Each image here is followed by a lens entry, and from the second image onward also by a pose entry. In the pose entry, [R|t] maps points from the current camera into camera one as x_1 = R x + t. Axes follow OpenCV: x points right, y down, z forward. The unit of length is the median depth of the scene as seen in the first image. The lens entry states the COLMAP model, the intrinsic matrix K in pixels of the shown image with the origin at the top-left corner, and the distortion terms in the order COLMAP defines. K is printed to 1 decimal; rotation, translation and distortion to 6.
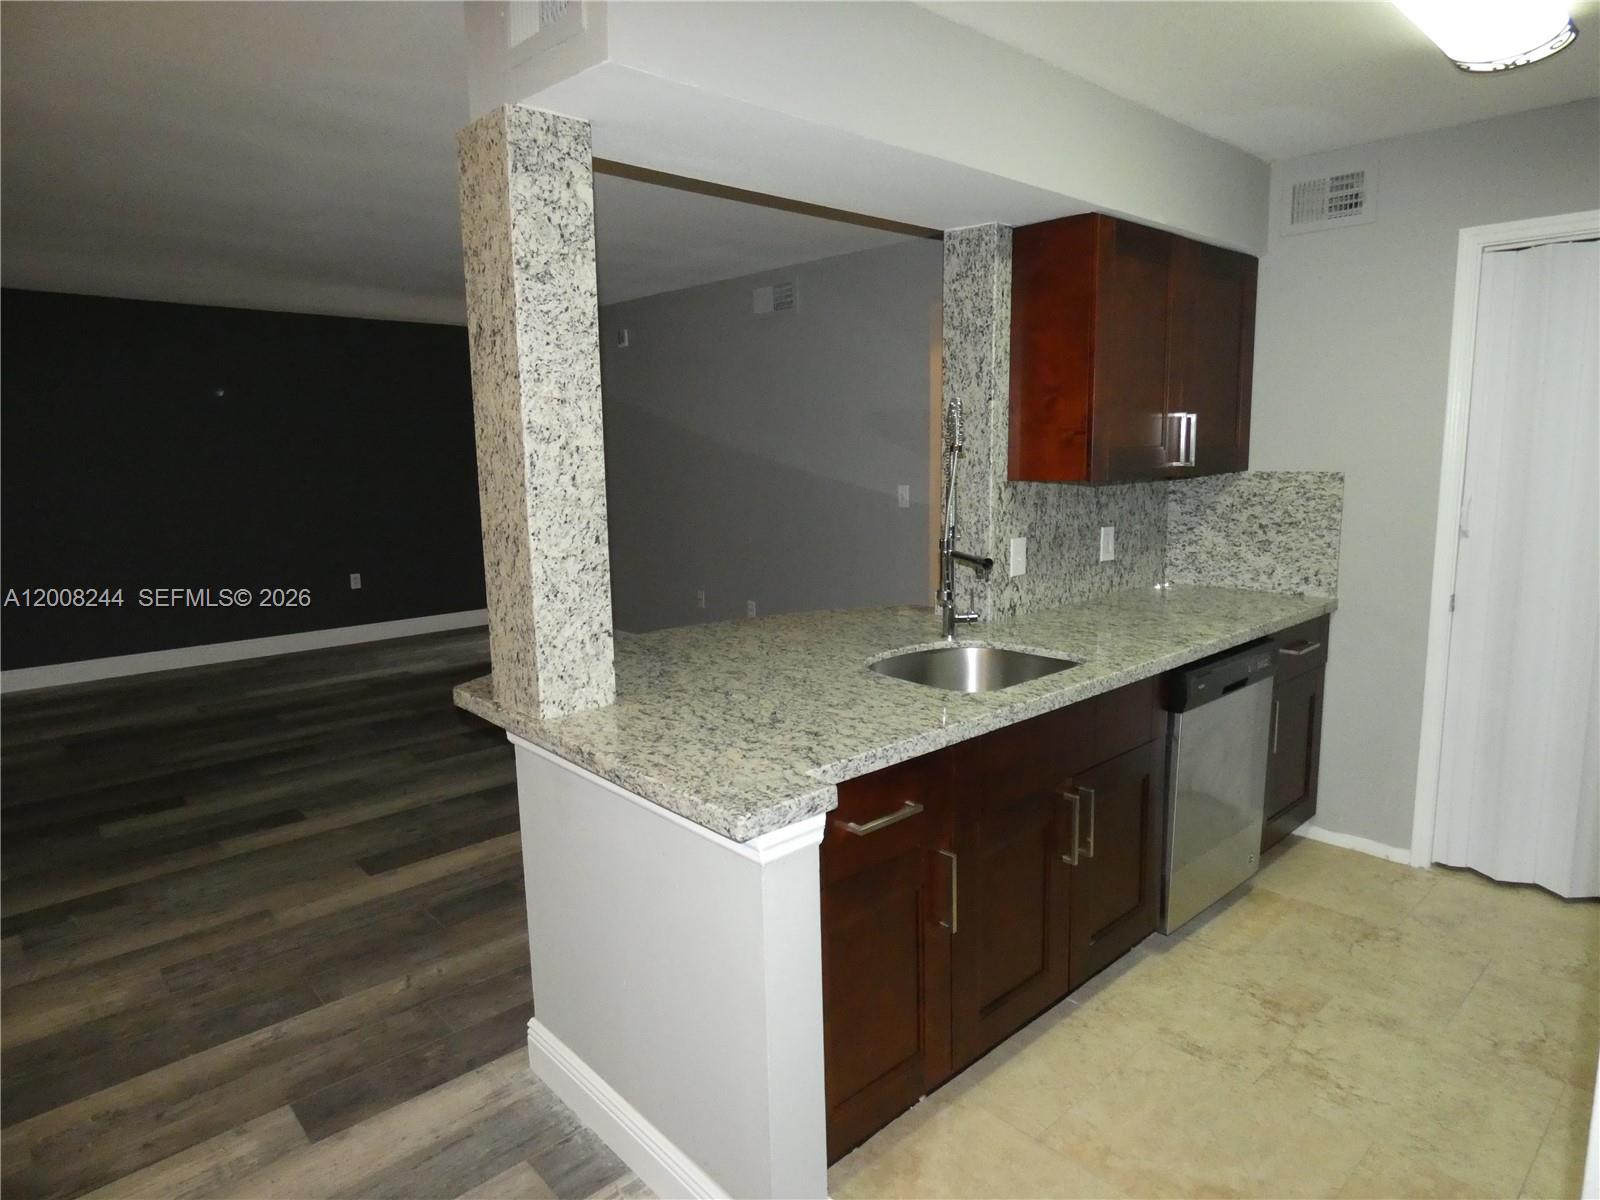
lens RADIAL K [[956.5, 0, 802.7], [0, 956.5, 585.0], [0, 0, 1]] dist [0.027169, 0.002173]
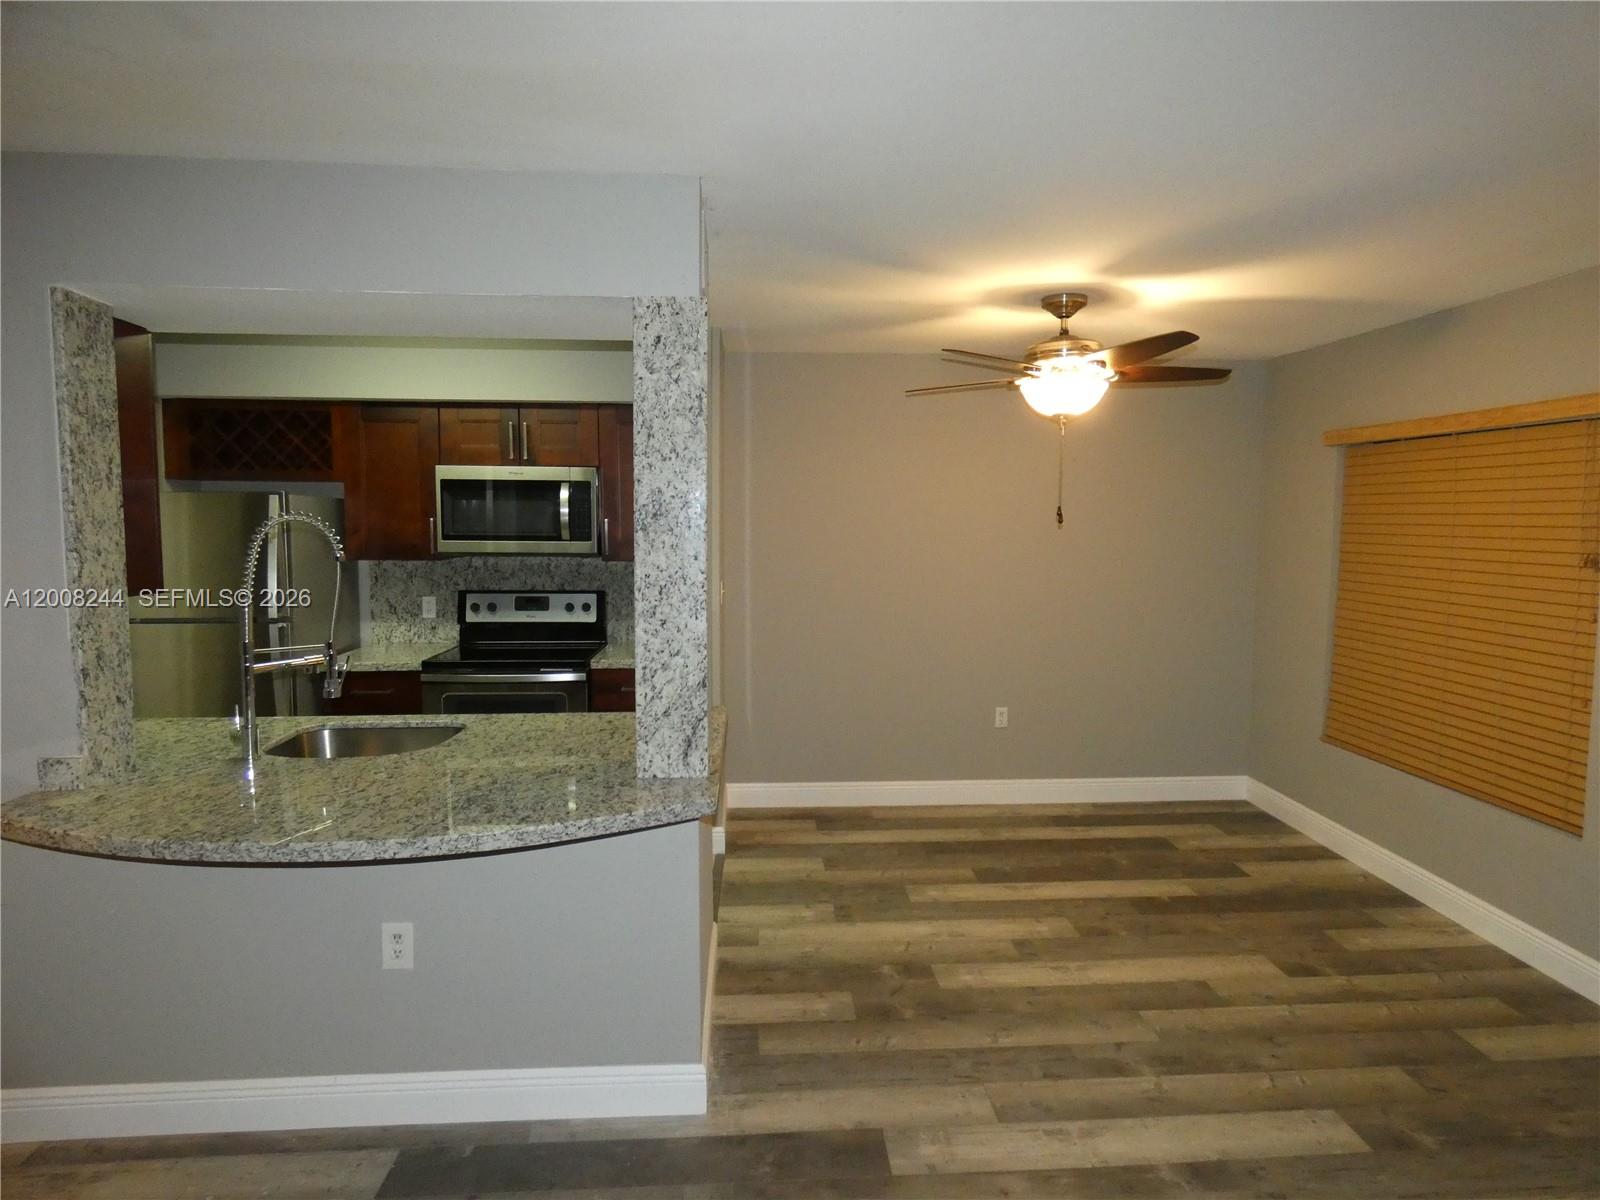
lens RADIAL K [[956.5, 0, 800.2], [0, 956.5, 600.5], [0, 0, 1]] dist [0.027169, 0.002173]
pose [[-0.767811, -0.035053, 0.639716, -1.059603], [0.114946, 0.974763, 0.191374, -0.266839], [-0.630280, 0.220473, -0.744405, 1.643491]]
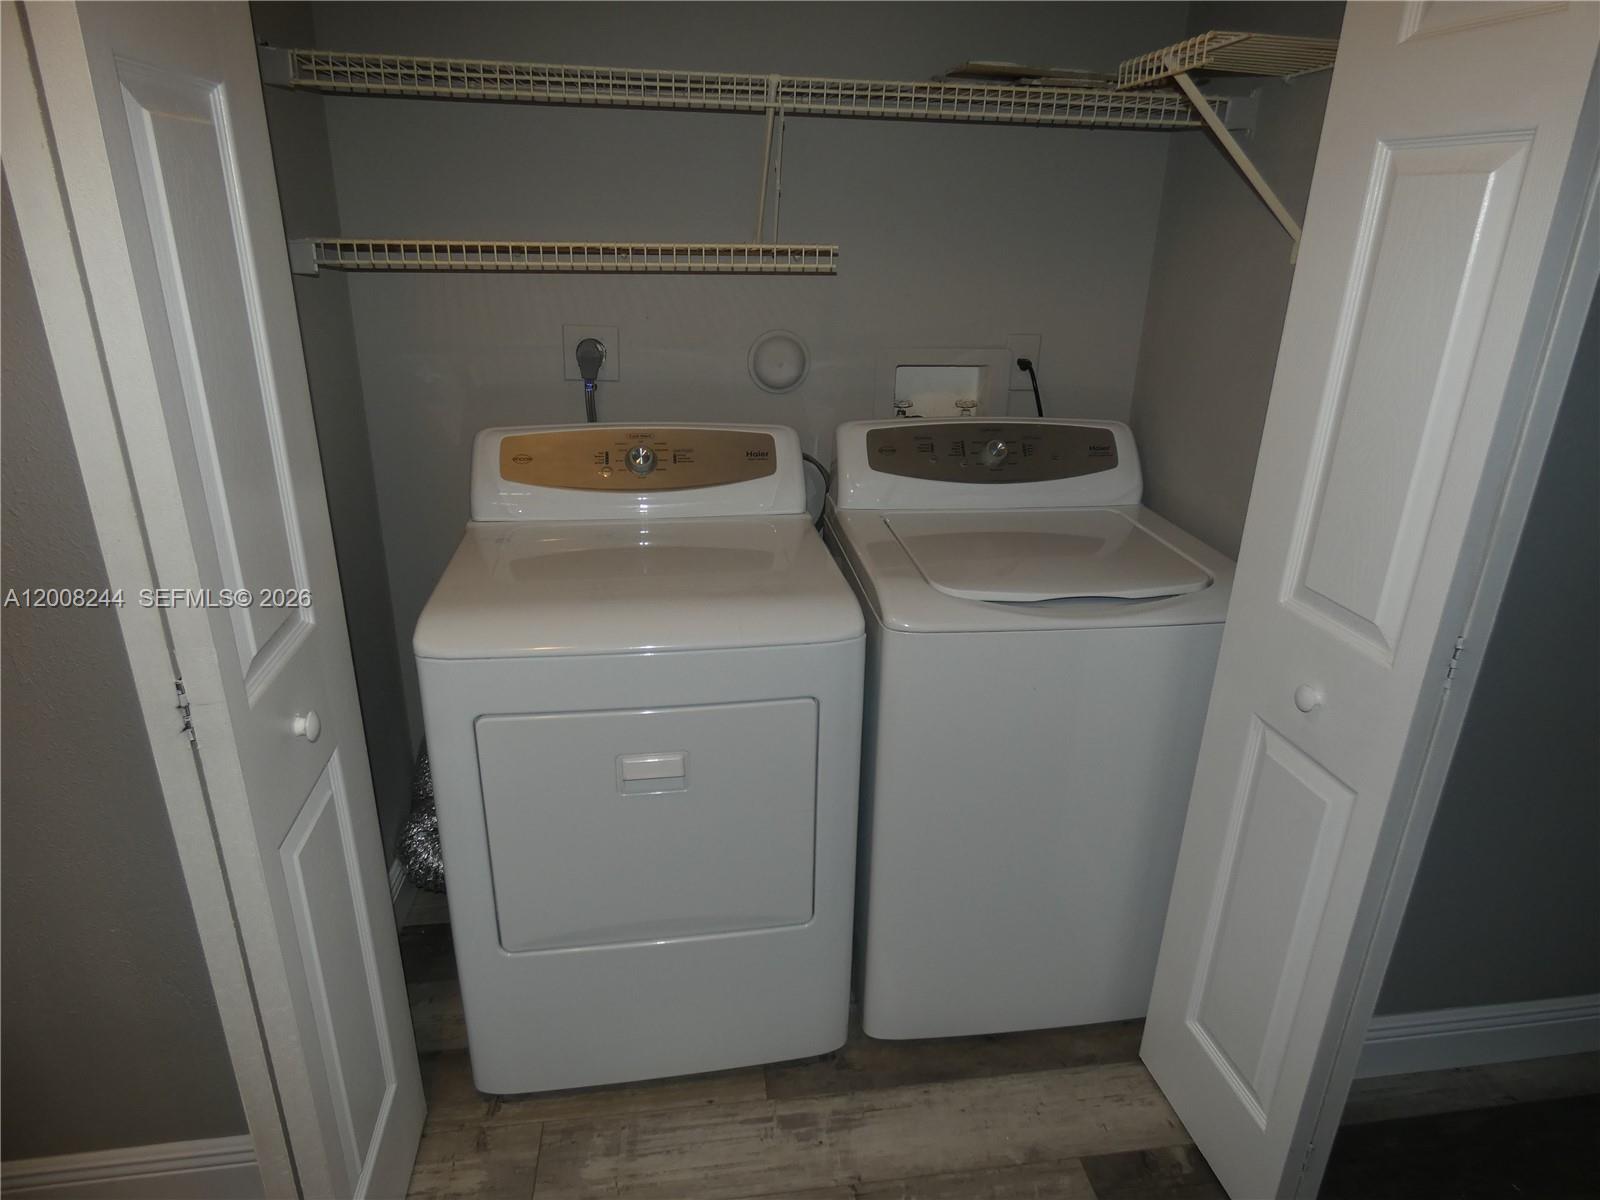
lens RADIAL K [[956.5, 0, 806.3], [0, 956.5, 595.4], [0, 0, 1]] dist [0.027169, 0.002173]
pose [[-0.825910, -0.205926, 0.524850, -0.936427], [0.081836, 0.877267, 0.472975, -0.154687], [-0.557831, 0.433587, -0.707692, 1.211015]]
